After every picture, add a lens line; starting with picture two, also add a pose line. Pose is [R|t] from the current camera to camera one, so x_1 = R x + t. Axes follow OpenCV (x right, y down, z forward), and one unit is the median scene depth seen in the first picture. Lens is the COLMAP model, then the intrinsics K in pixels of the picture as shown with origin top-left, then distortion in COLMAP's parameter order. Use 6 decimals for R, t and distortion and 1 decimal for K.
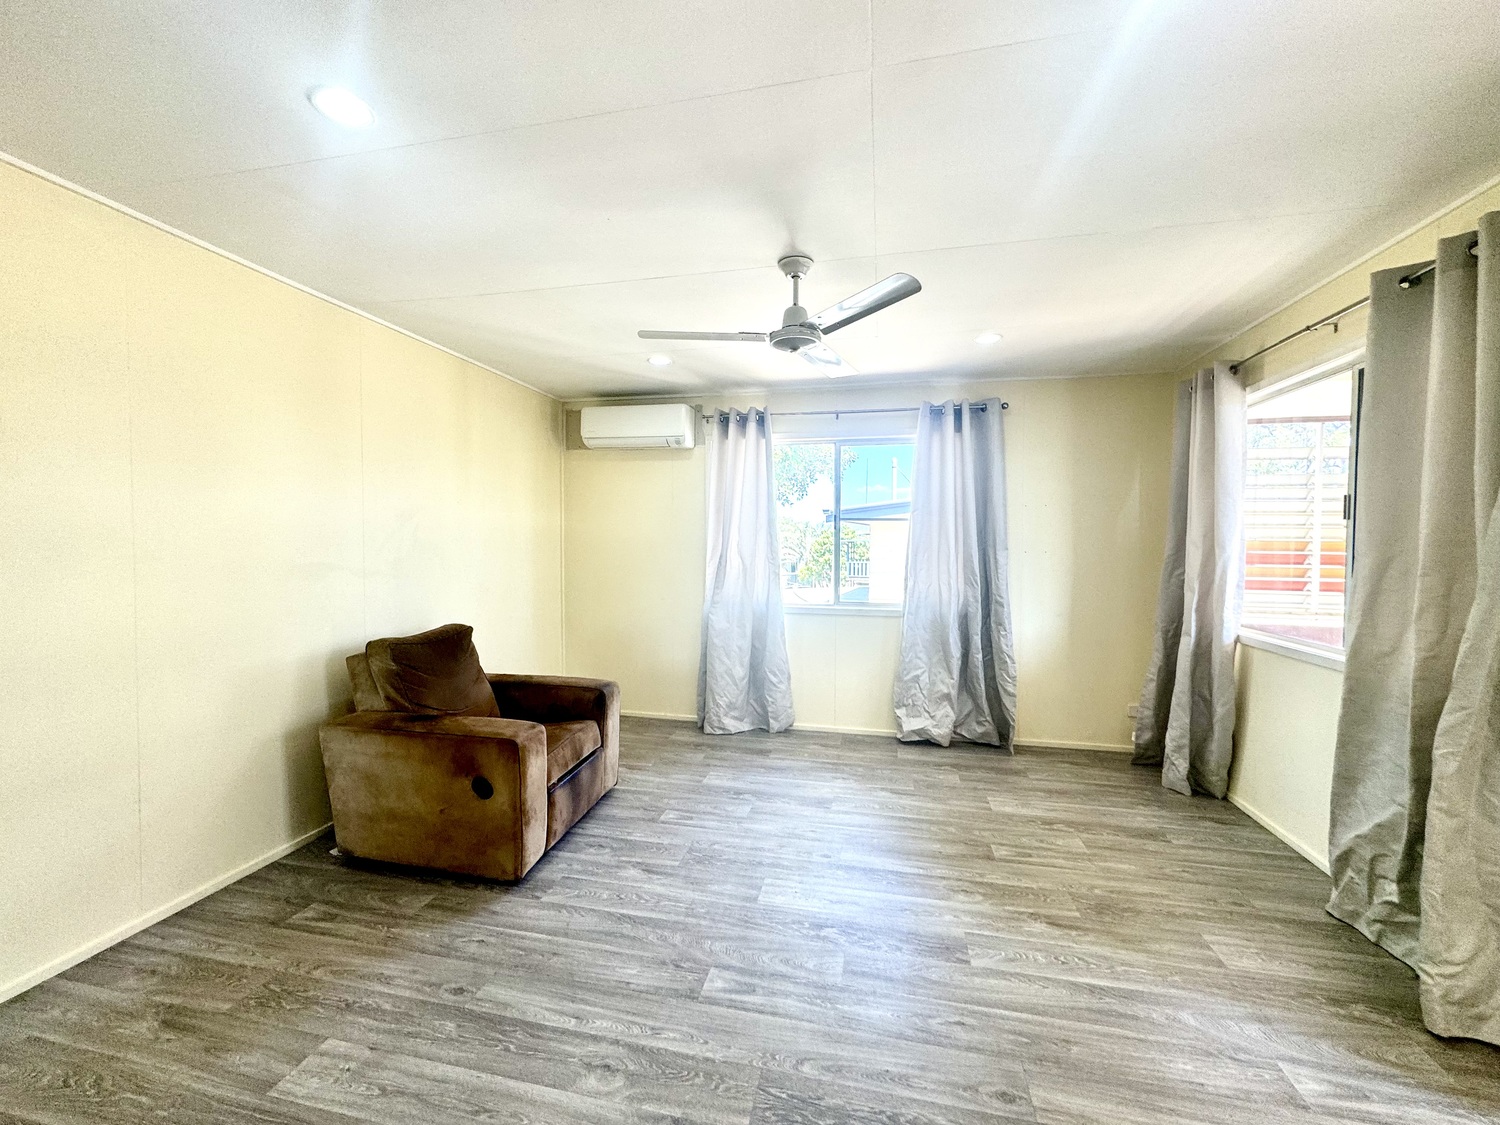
lens RADIAL K [[595.6, 0, 757.8], [0, 595.6, 561.9], [0, 0, 1]] dist [-0.000473, 0.000188]
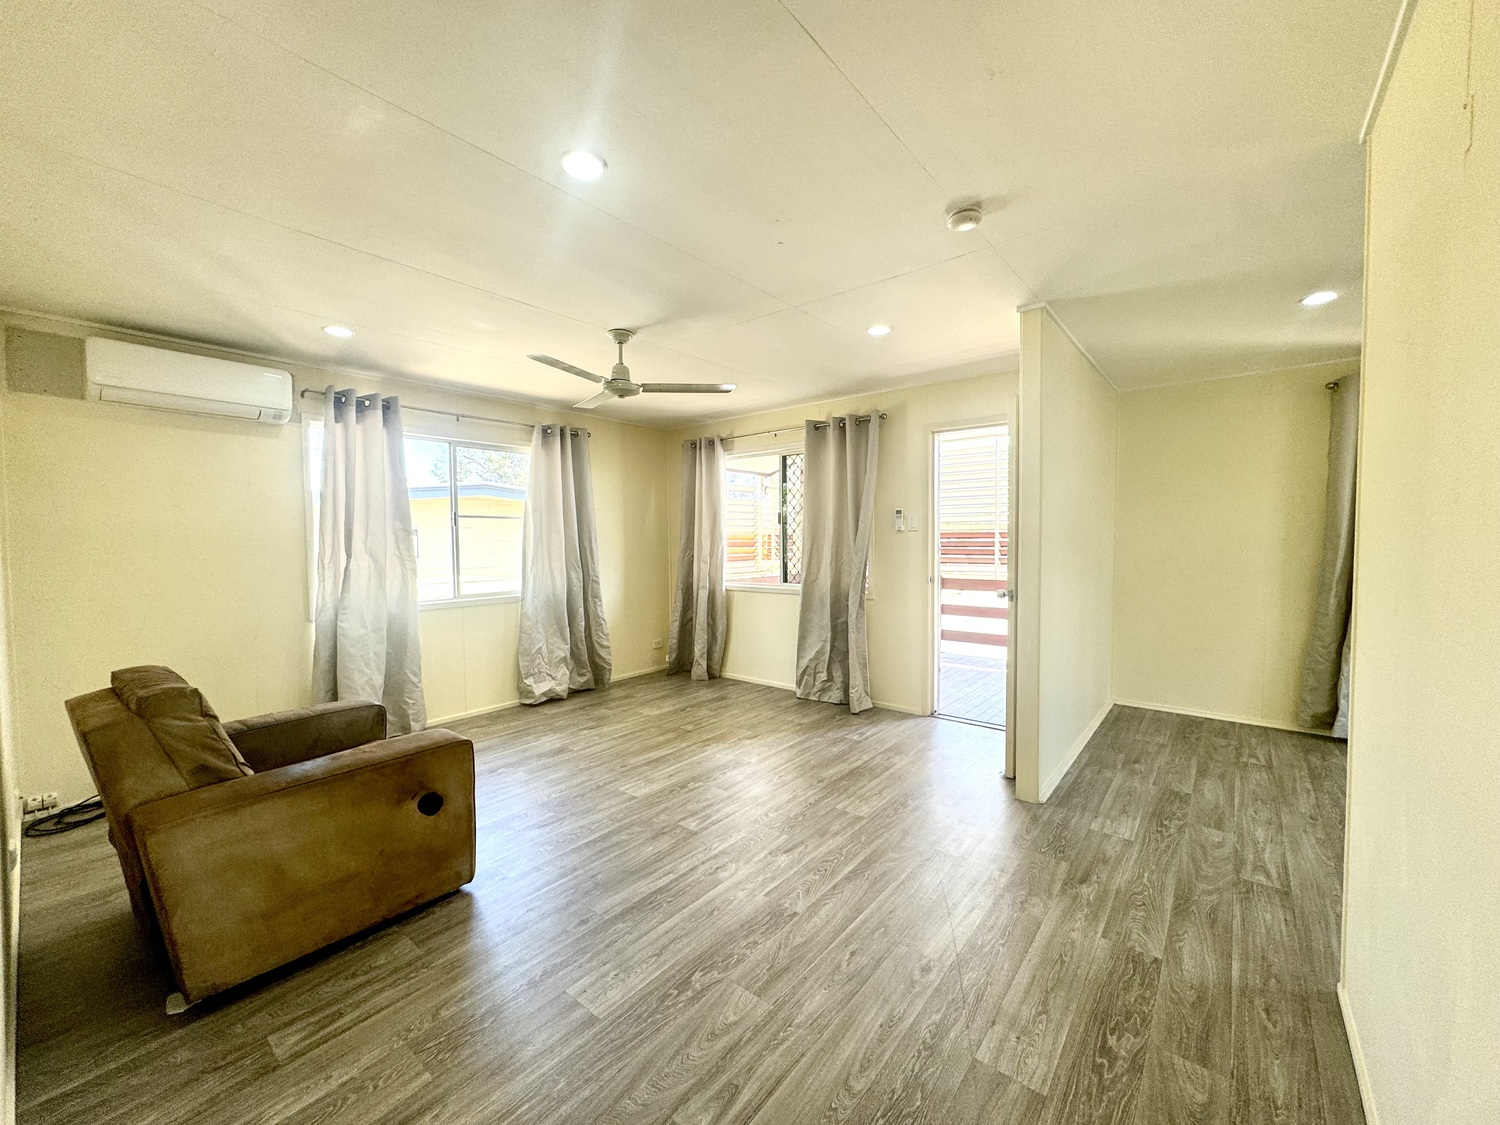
lens RADIAL K [[587.7, 0, 750.0], [0, 587.7, 562.5], [0, 0, 1]] dist [0.001236, 0.000297]
pose [[0.456252, -0.047677, 0.888573, -0.729643], [0.040270, 0.998647, 0.032906, -0.004719], [-0.888939, 0.020770, 0.457554, 0.090368]]
